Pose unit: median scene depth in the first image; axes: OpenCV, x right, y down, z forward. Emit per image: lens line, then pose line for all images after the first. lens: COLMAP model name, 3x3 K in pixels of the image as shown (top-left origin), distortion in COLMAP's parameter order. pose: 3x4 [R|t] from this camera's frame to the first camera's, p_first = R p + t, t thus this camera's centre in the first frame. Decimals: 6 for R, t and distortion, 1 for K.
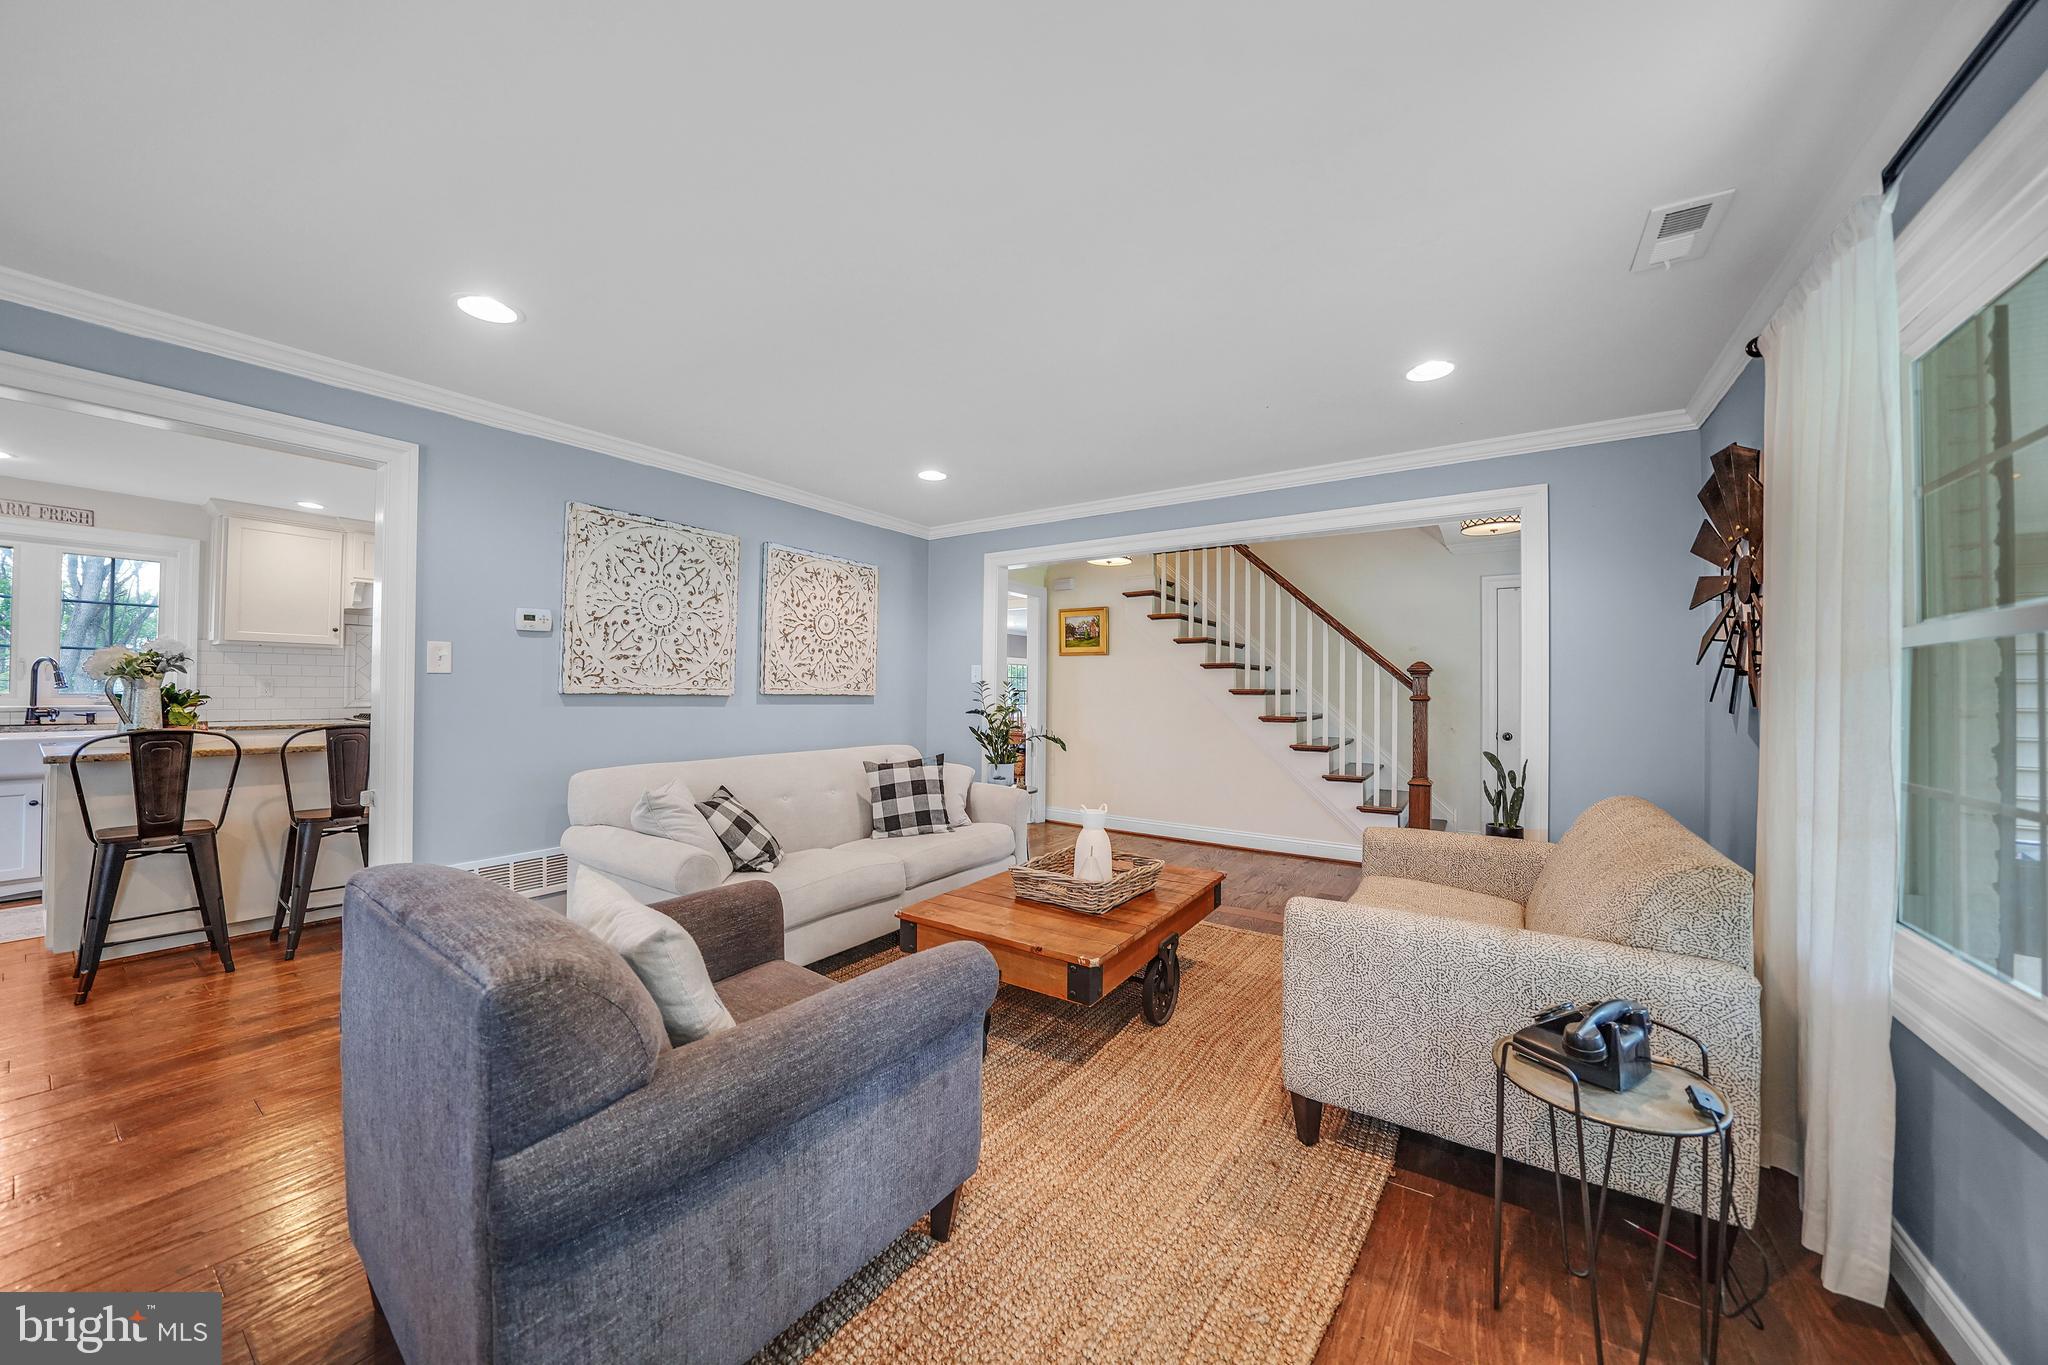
lens RADIAL K [[712.4, 0, 1023.7], [0, 712.4, 690.4], [0, 0, 1]] dist [-0.001072, -0.000138]
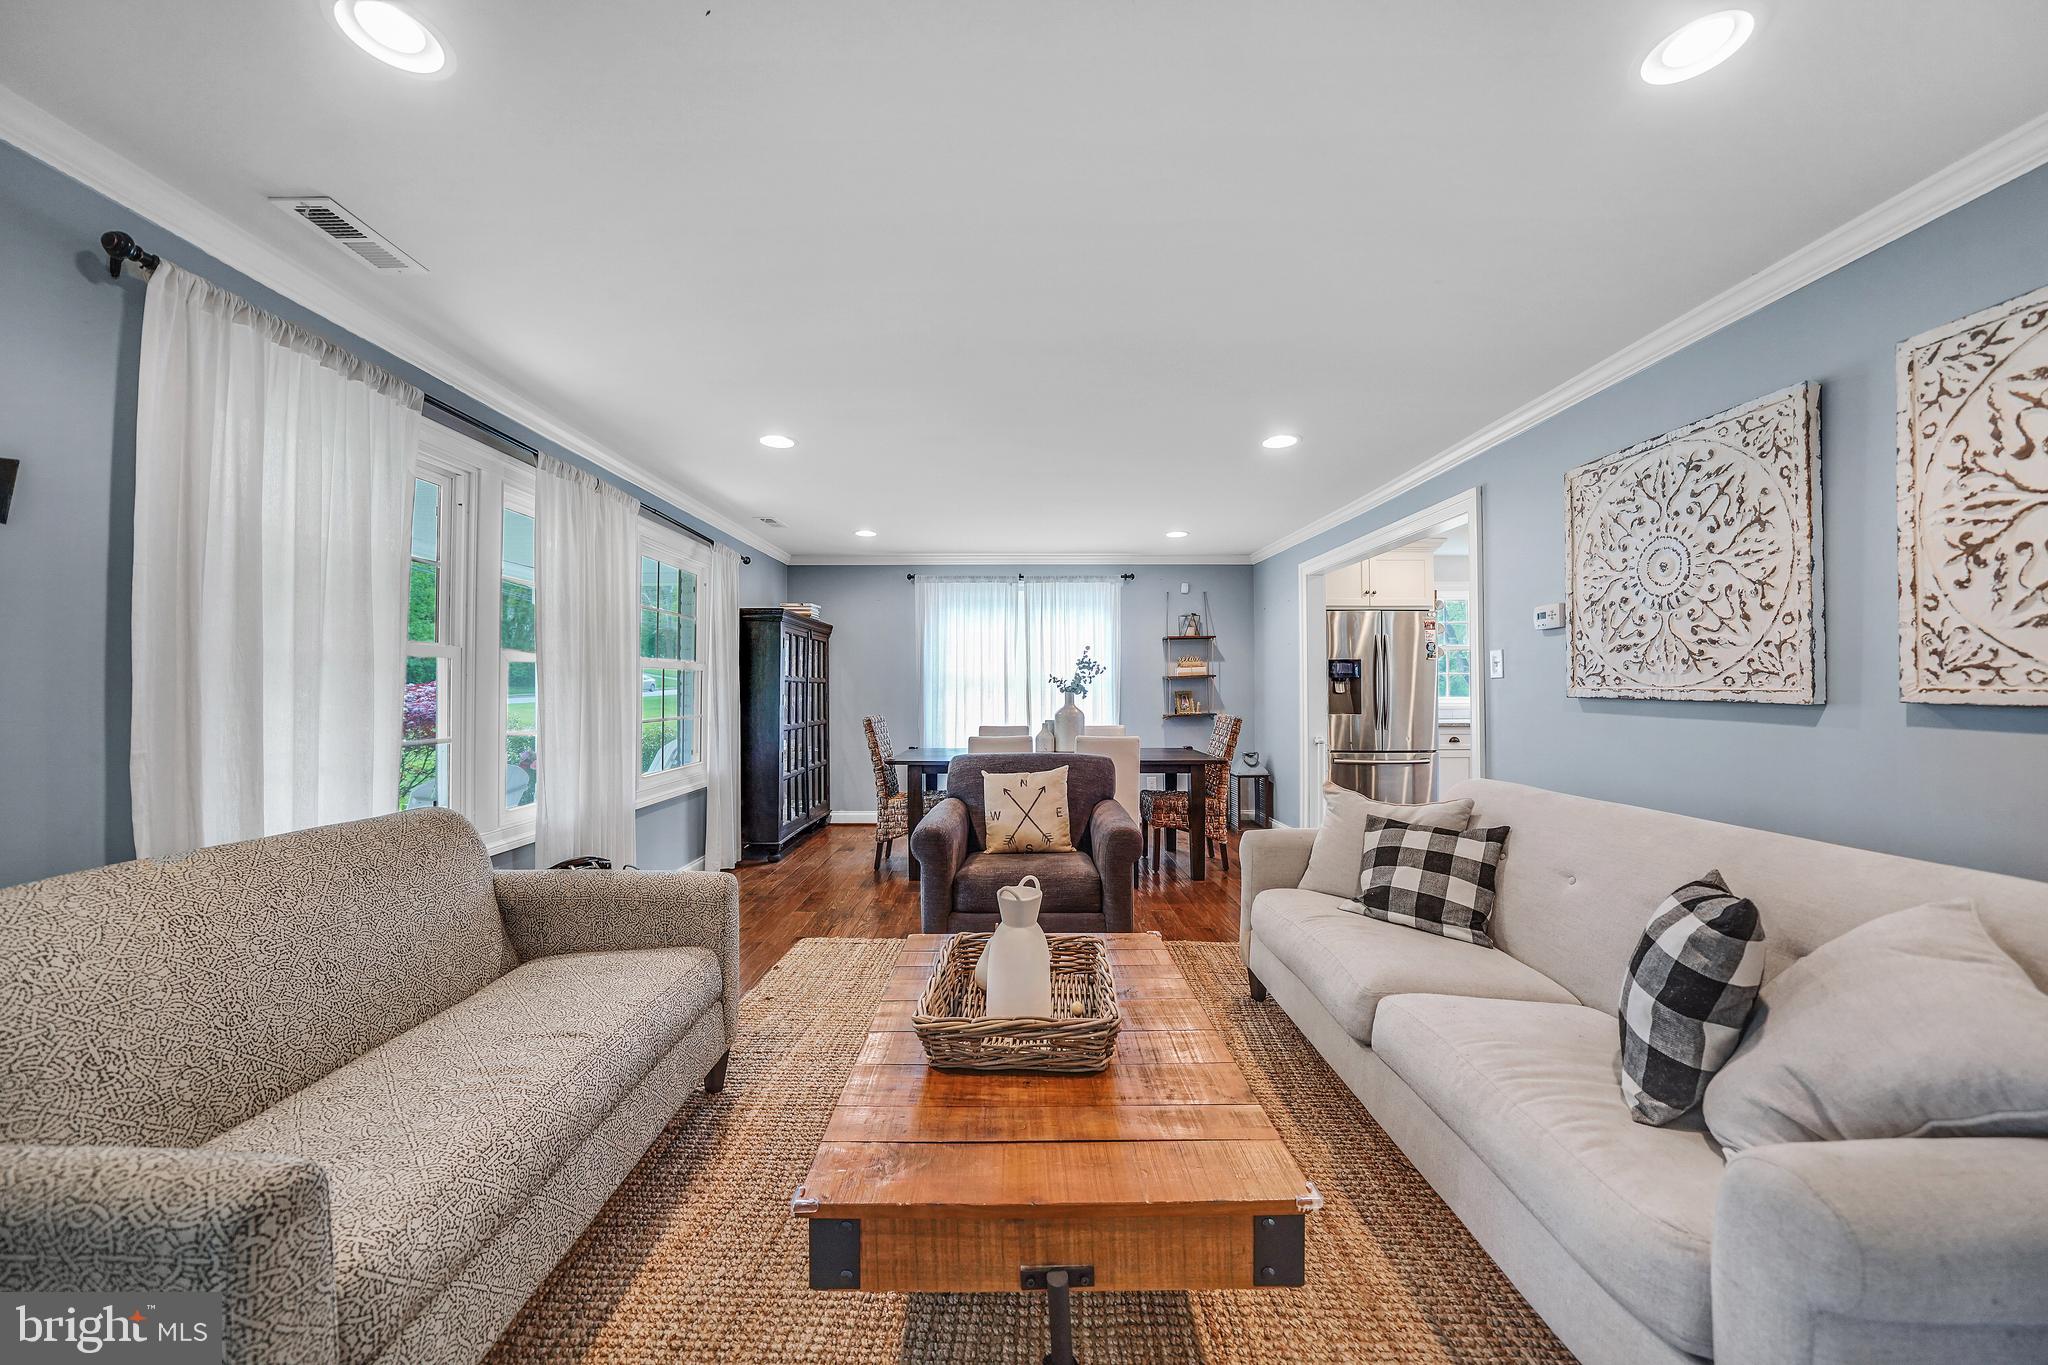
lens RADIAL K [[712.4, 0, 1019.0], [0, 712.4, 679.7], [0, 0, 1]] dist [-0.001072, -0.000138]
pose [[-0.825663, -0.006254, -0.564129, 0.346541], [0.004259, 0.999841, -0.017317, -0.003789], [0.564148, -0.016700, -0.825505, 1.183569]]
